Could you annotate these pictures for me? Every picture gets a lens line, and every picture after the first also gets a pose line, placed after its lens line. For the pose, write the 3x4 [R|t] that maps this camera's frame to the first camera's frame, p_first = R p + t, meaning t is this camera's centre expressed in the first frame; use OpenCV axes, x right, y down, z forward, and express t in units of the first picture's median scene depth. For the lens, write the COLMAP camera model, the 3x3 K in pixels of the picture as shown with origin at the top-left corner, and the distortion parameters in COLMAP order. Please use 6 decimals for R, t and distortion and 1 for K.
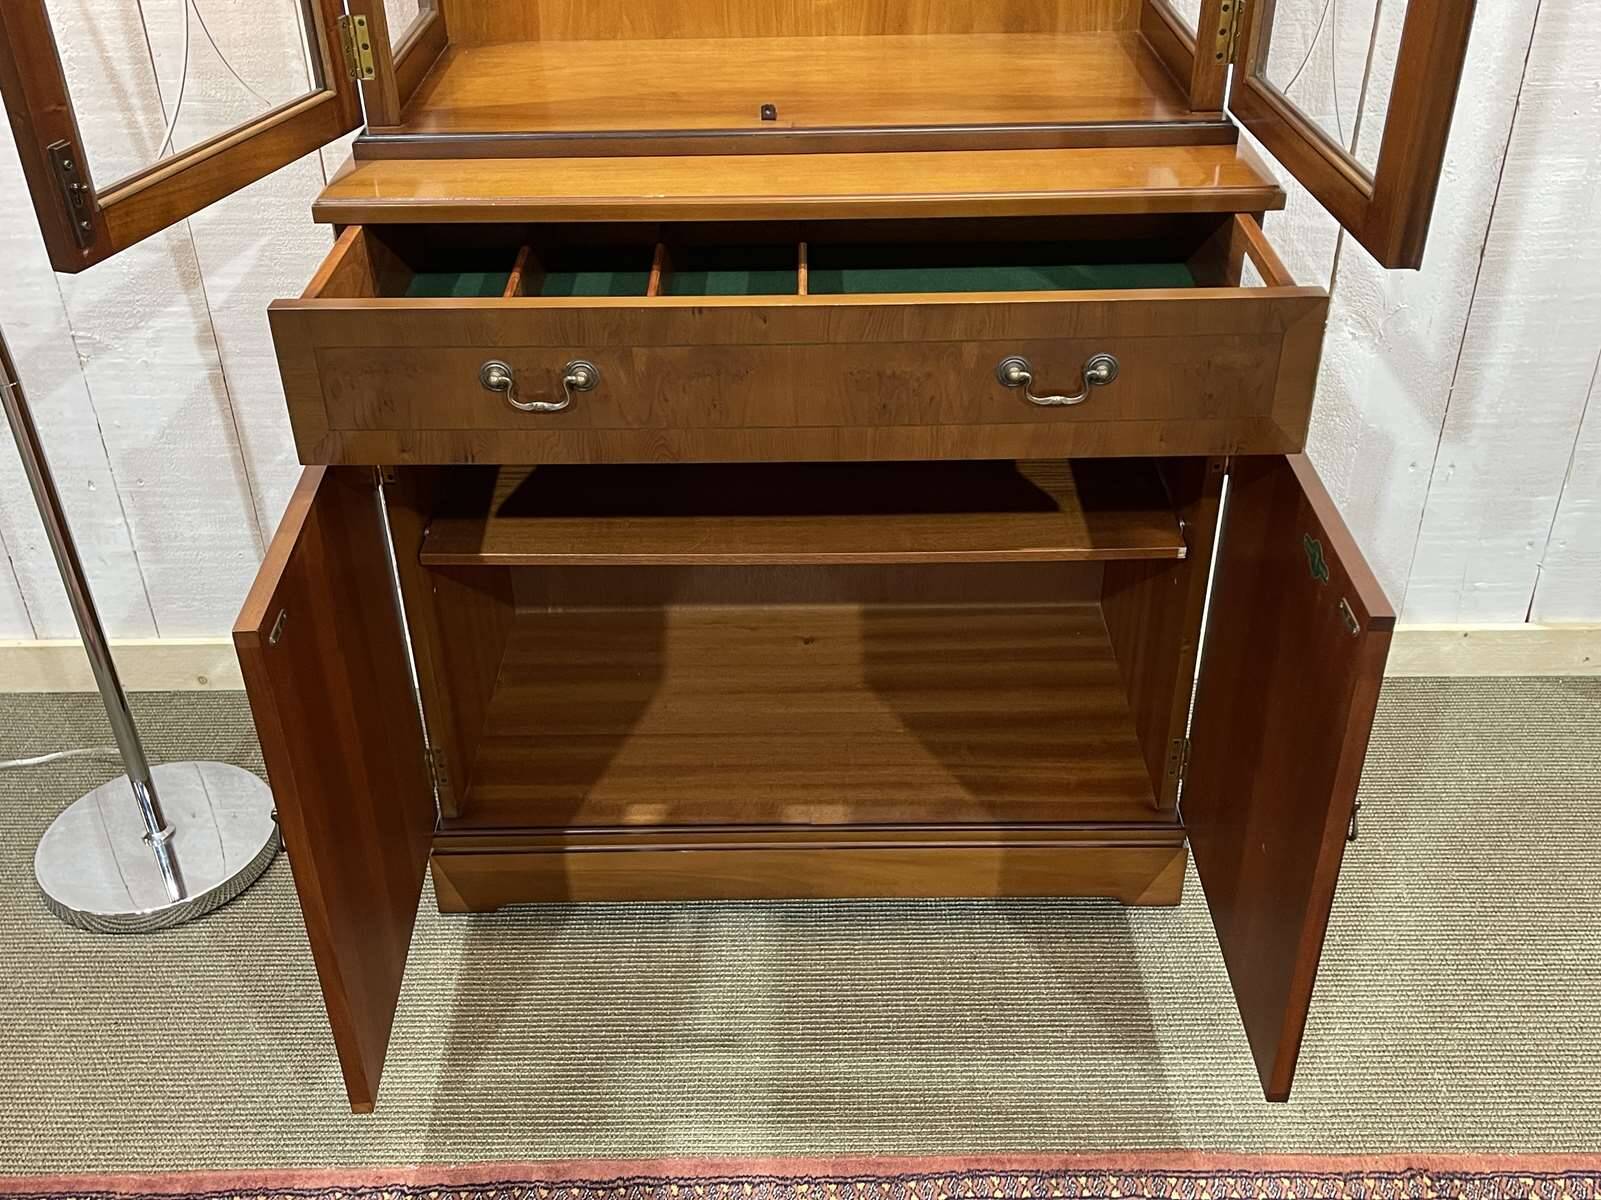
lens RADIAL K [[1604.1, 0, 797.8], [0, 1604.1, 614.9], [0, 0, 1]] dist [0.031026, -0.005512]
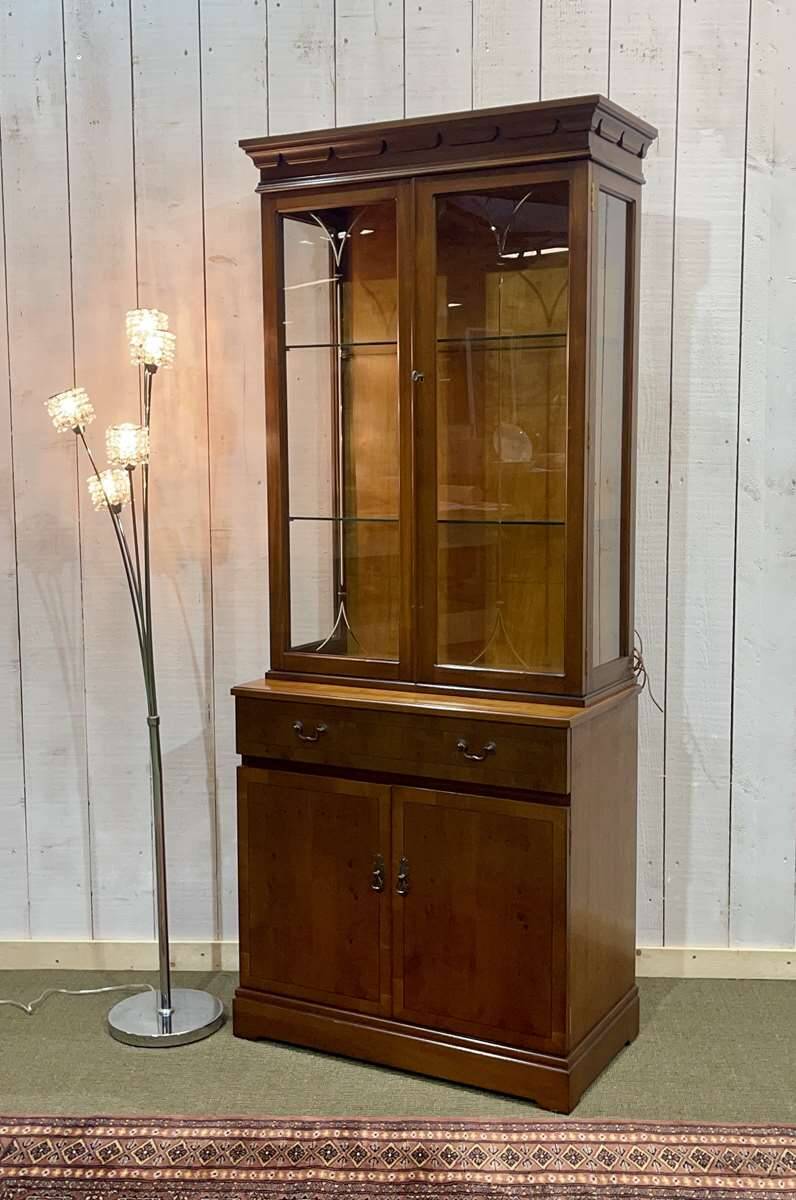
lens RADIAL K [[1400.9, 0, 404.0], [0, 1400.9, 597.3], [0, 0, 1]] dist [0.049025, -0.042422]
pose [[0.998907, 0.016474, -0.043734, -0.033183], [-0.034279, 0.894339, -0.446075, 0.502081], [0.031764, 0.447087, 0.893927, -0.897551]]
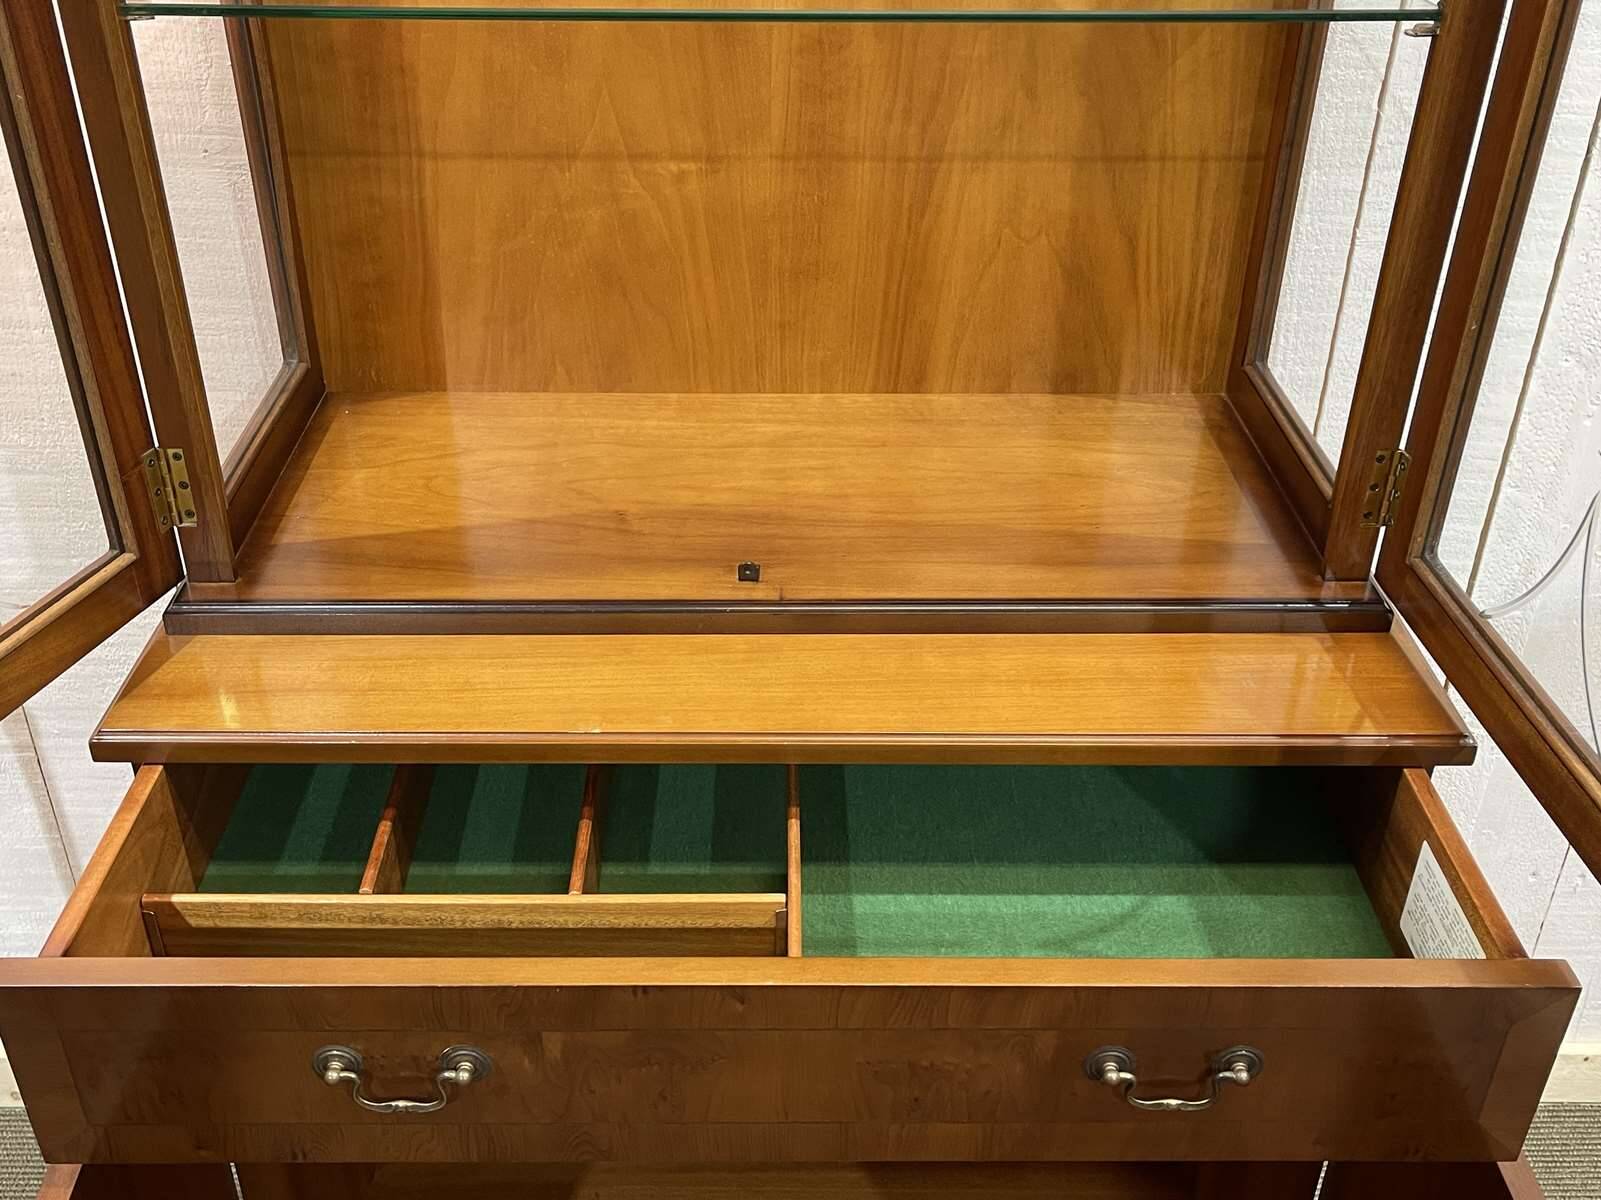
lens RADIAL K [[1625.3, 0, 802.1], [0, 1625.3, 632.2], [0, 0, 1]] dist [0.023000, 0.018775]
pose [[0.999404, 0.016805, 0.030141, -0.013078], [-0.016091, 0.999588, -0.023776, -0.226357], [-0.030528, 0.023276, 0.999263, 0.225548]]
